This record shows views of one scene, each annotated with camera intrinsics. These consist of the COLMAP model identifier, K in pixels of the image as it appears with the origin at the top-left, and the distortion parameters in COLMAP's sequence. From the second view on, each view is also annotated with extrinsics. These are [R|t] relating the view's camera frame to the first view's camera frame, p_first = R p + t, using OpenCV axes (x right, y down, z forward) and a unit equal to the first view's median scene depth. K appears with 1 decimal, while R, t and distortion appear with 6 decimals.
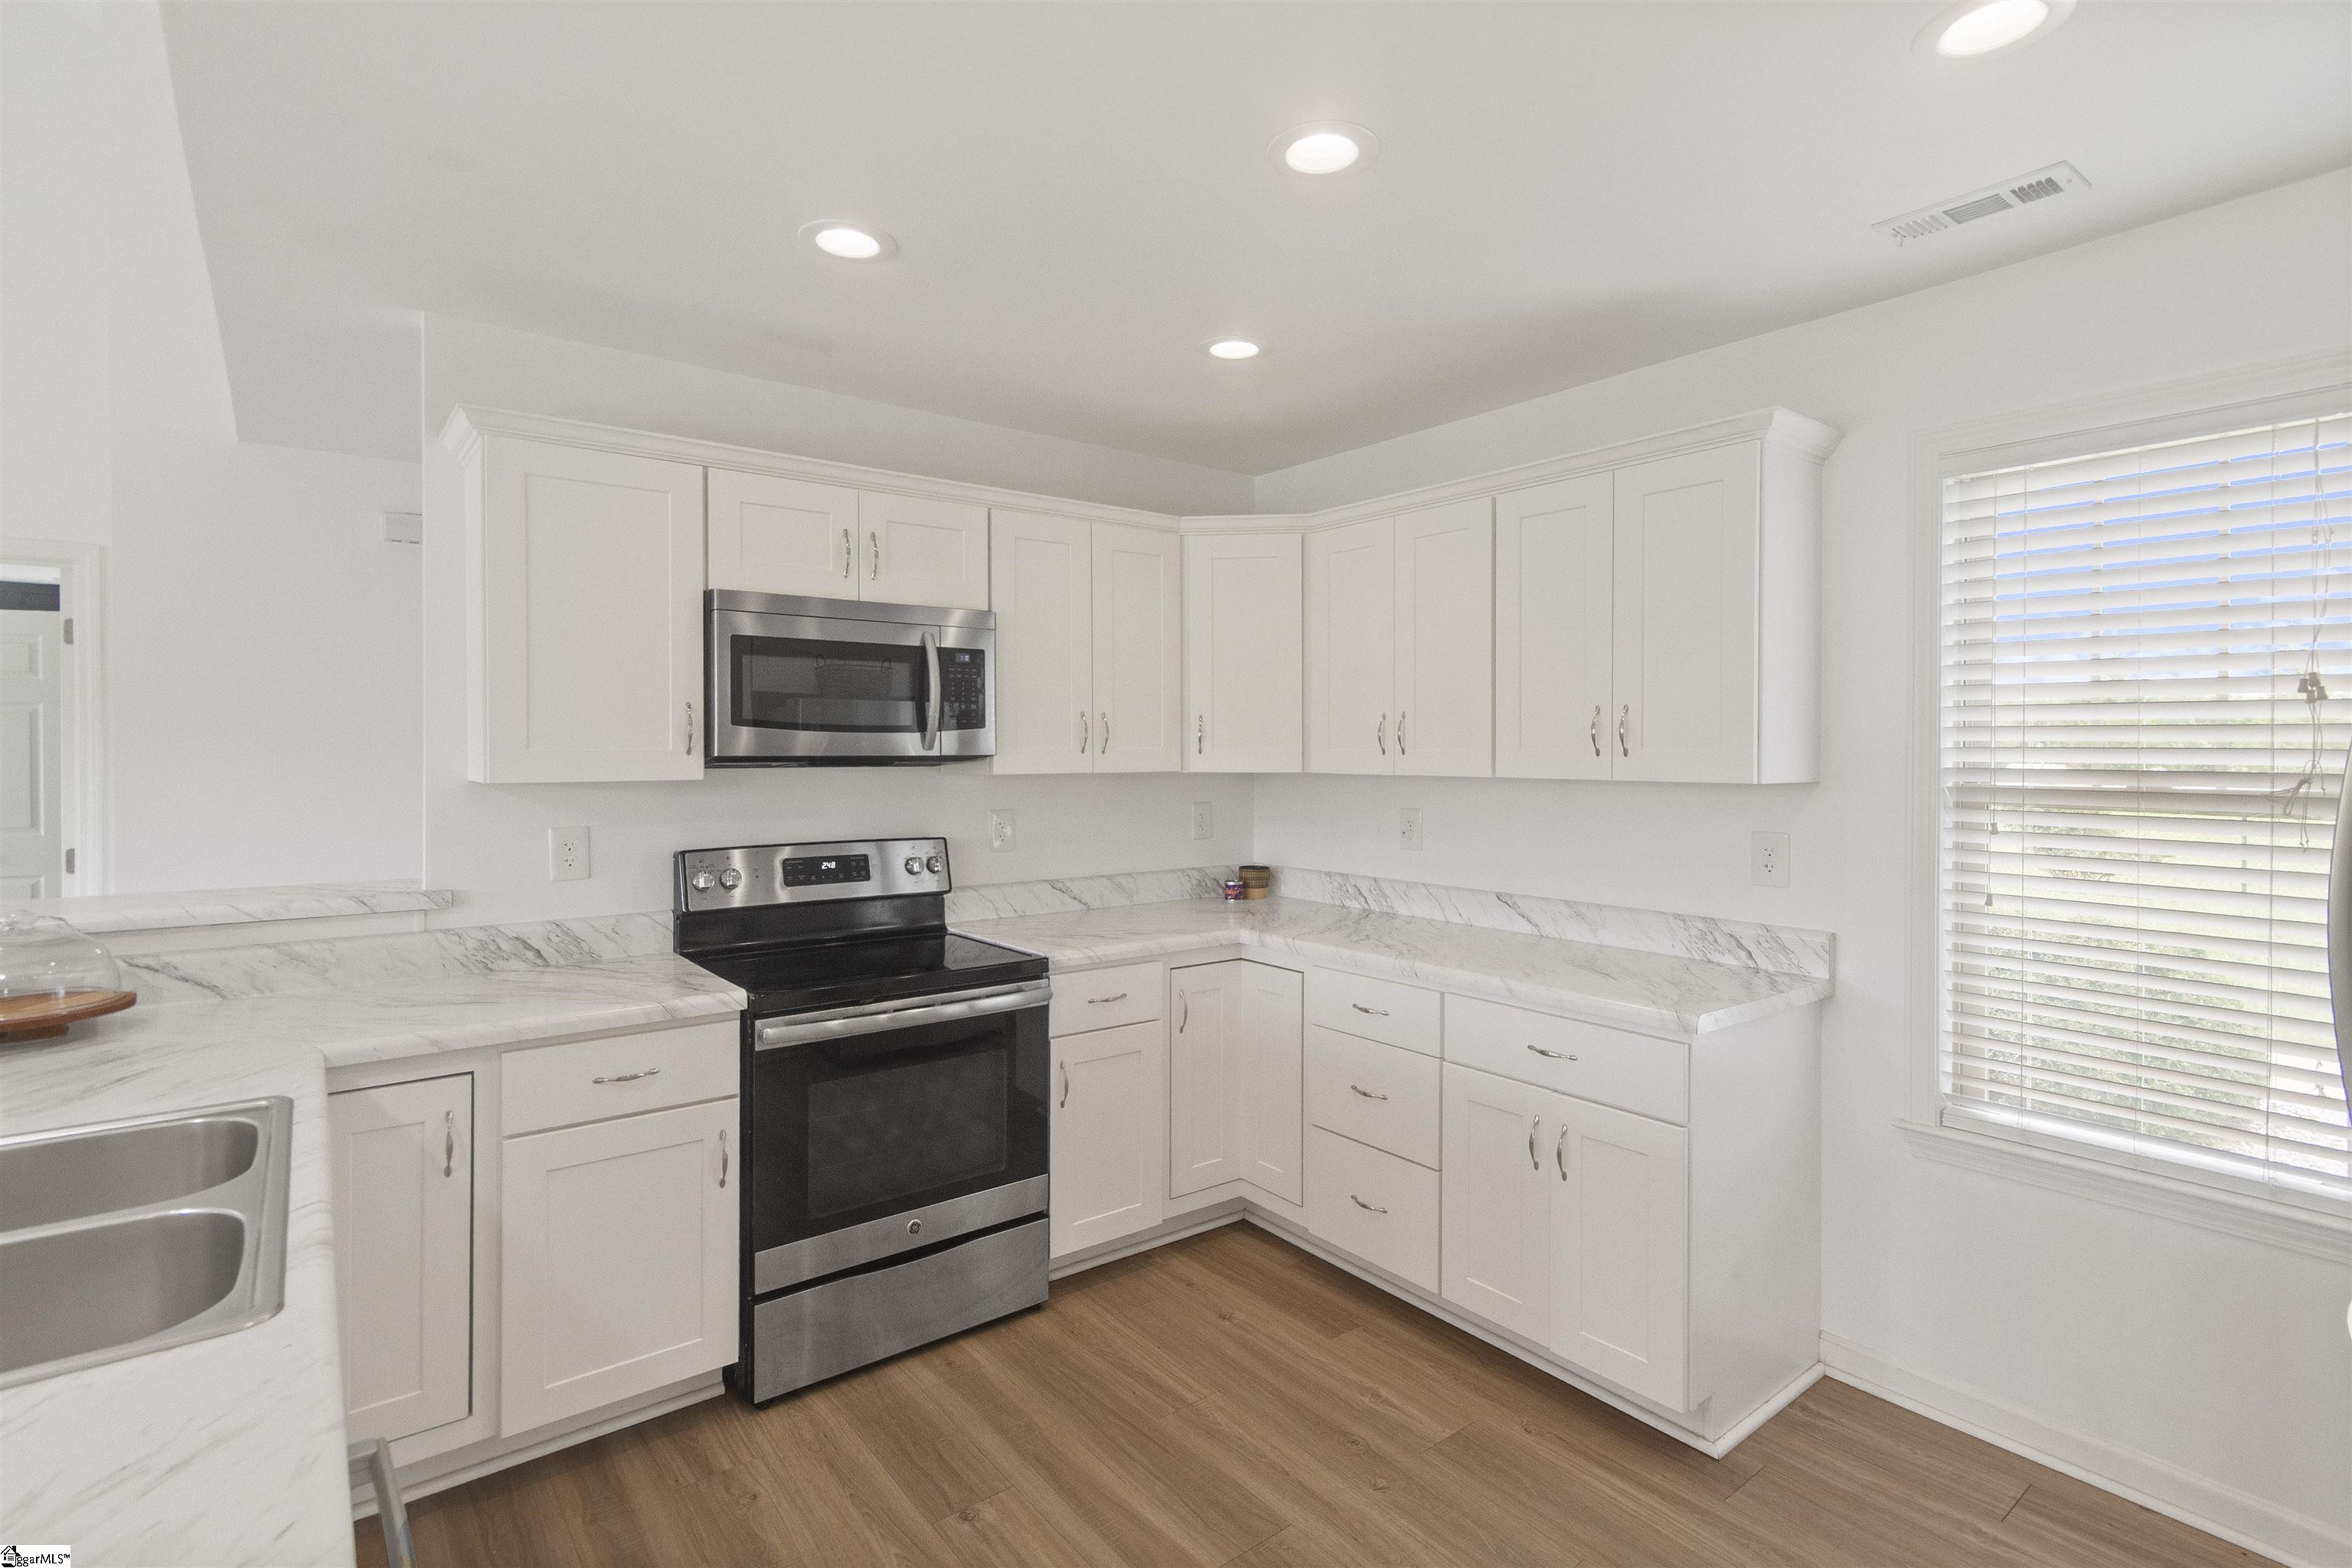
lens RADIAL K [[1122.9, 0, 1171.8], [0, 1122.9, 752.5], [0, 0, 1]] dist [0.014059, 0.000522]
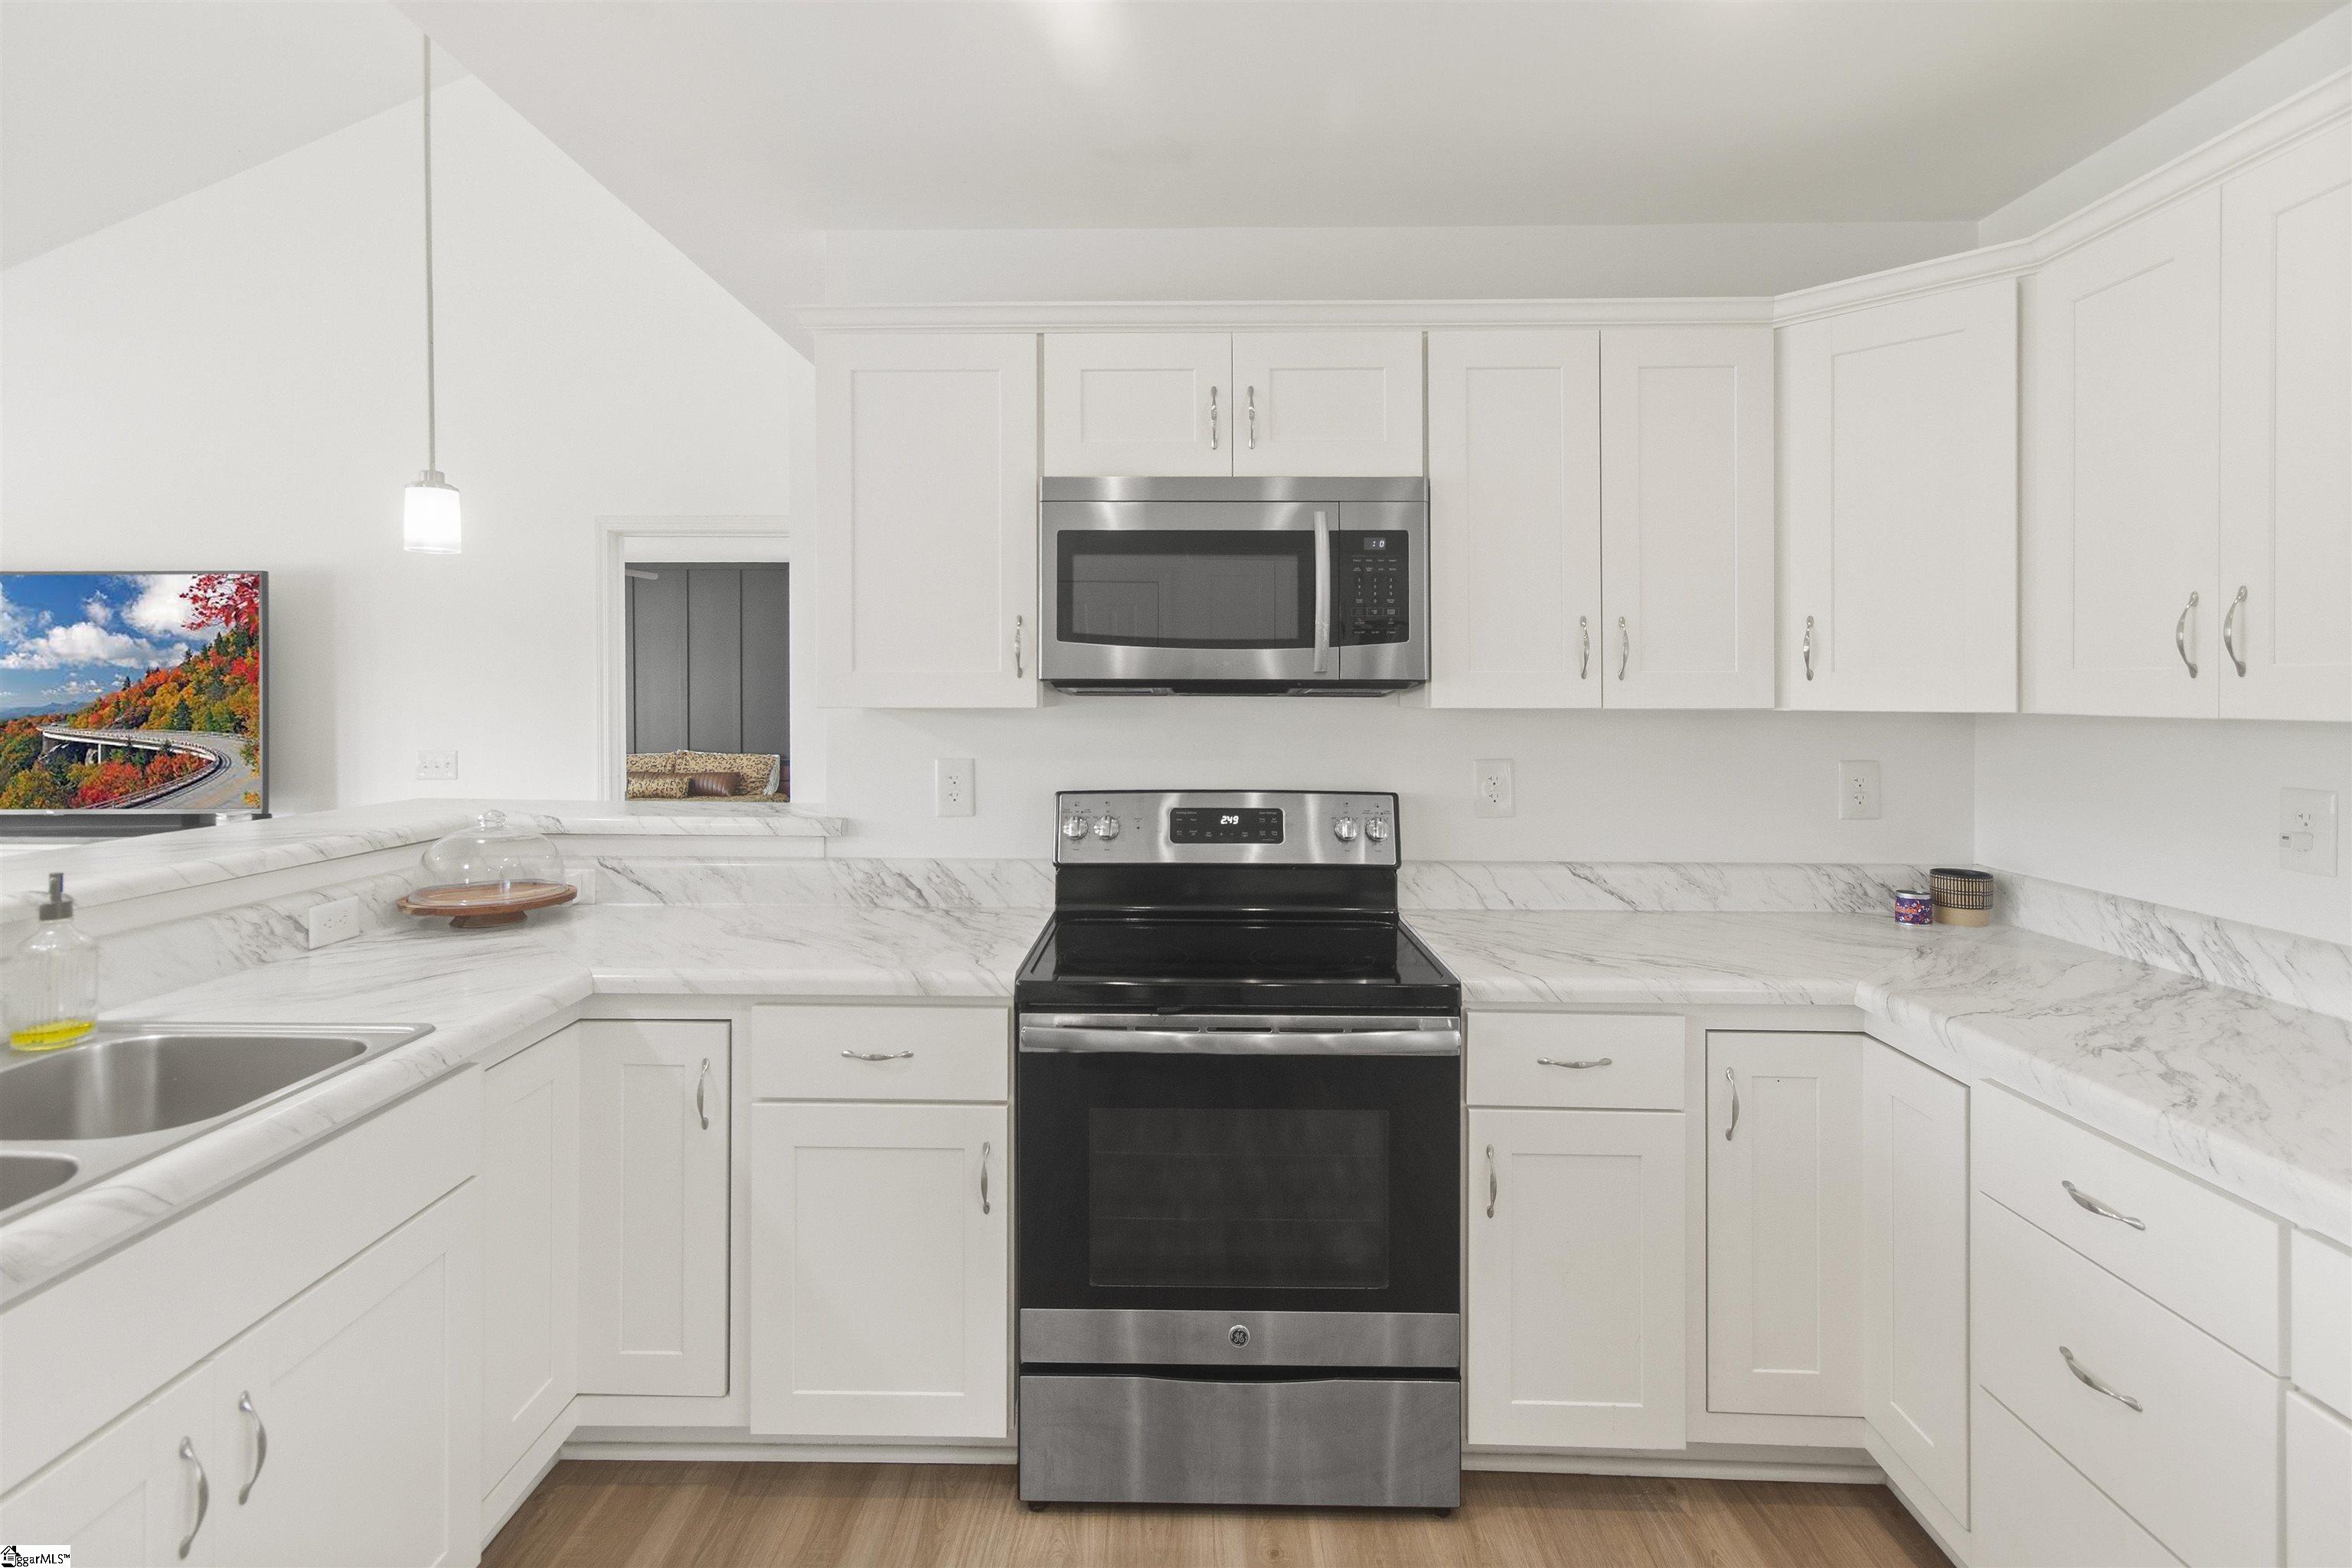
lens RADIAL K [[1133.8, 0, 1171.7], [0, 1133.8, 691.1], [0, 0, 1]] dist [-0.004715, 0.012779]
pose [[0.779284, 0.000553, -0.626670, 0.170613], [-0.003441, 0.999988, -0.003397, 0.013010], [0.626661, 0.004803, 0.779277, 0.368581]]
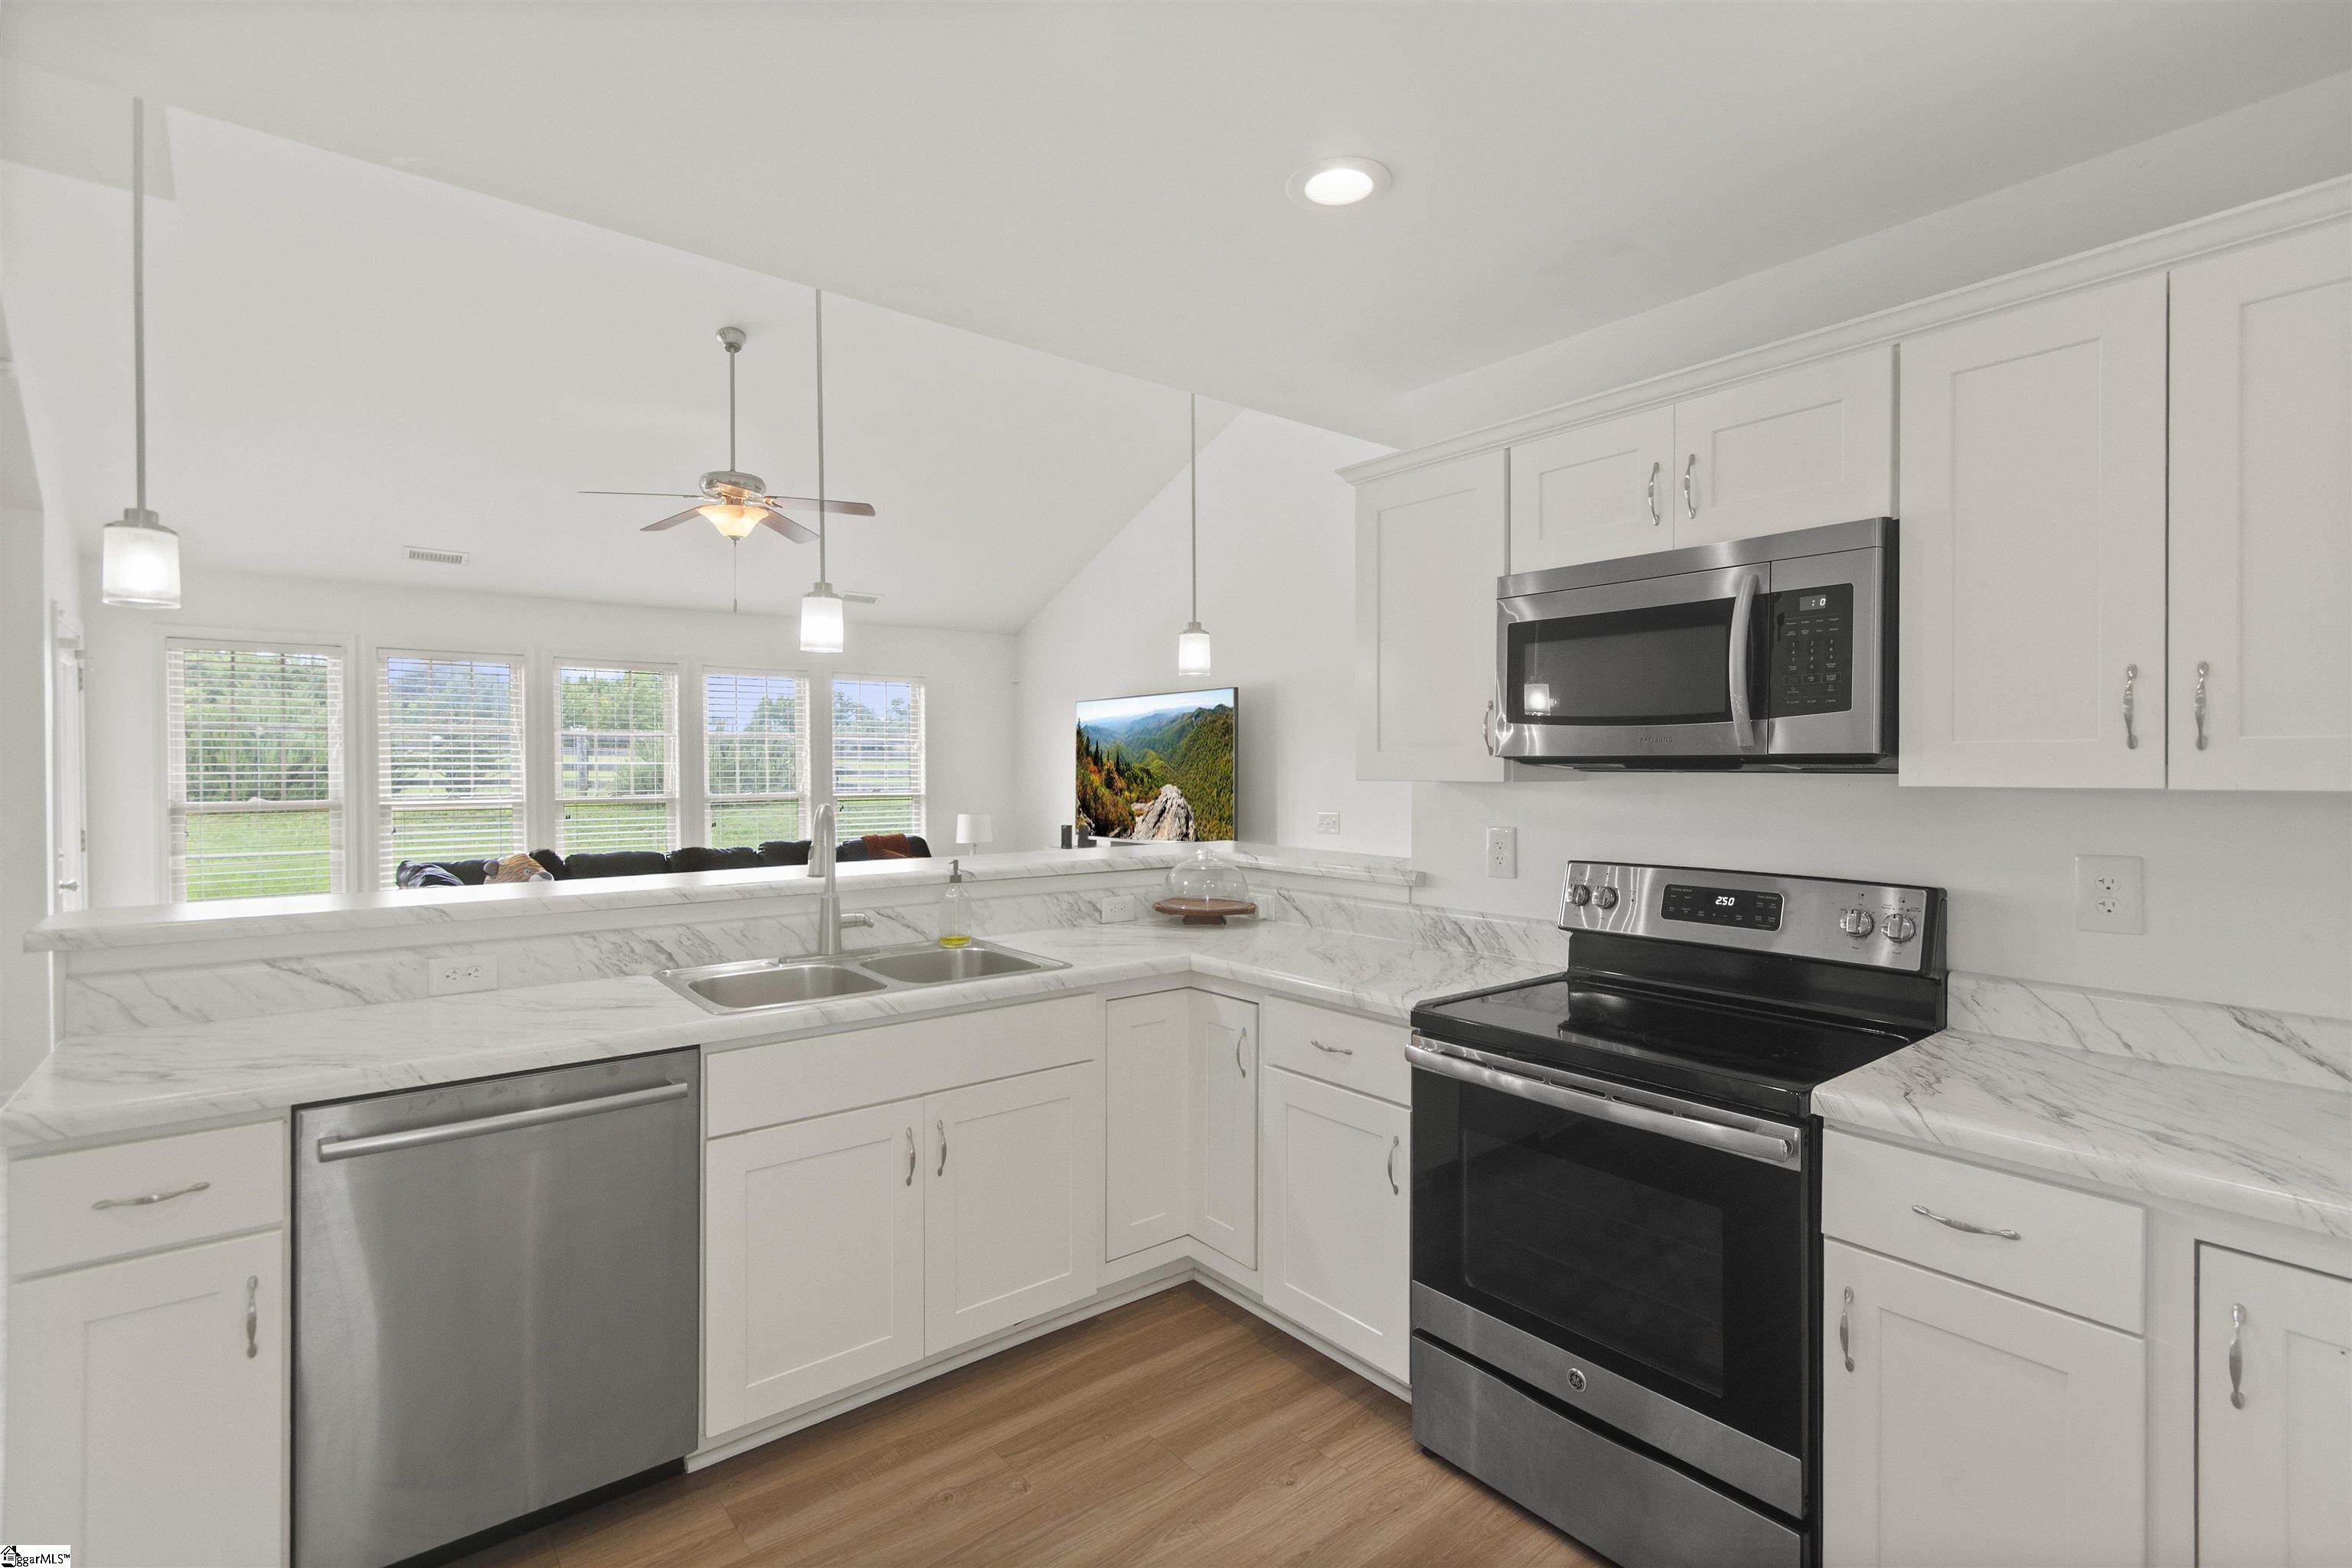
lens RADIAL K [[1107.6, 0, 1194.9], [0, 1107.6, 775.3], [0, 0, 1]] dist [0.013930, 0.000119]
pose [[0.021680, 0.006842, -0.999742, 0.457807], [-0.003083, 0.999972, 0.006776, 0.011766], [0.999760, 0.002935, 0.021701, 0.653835]]
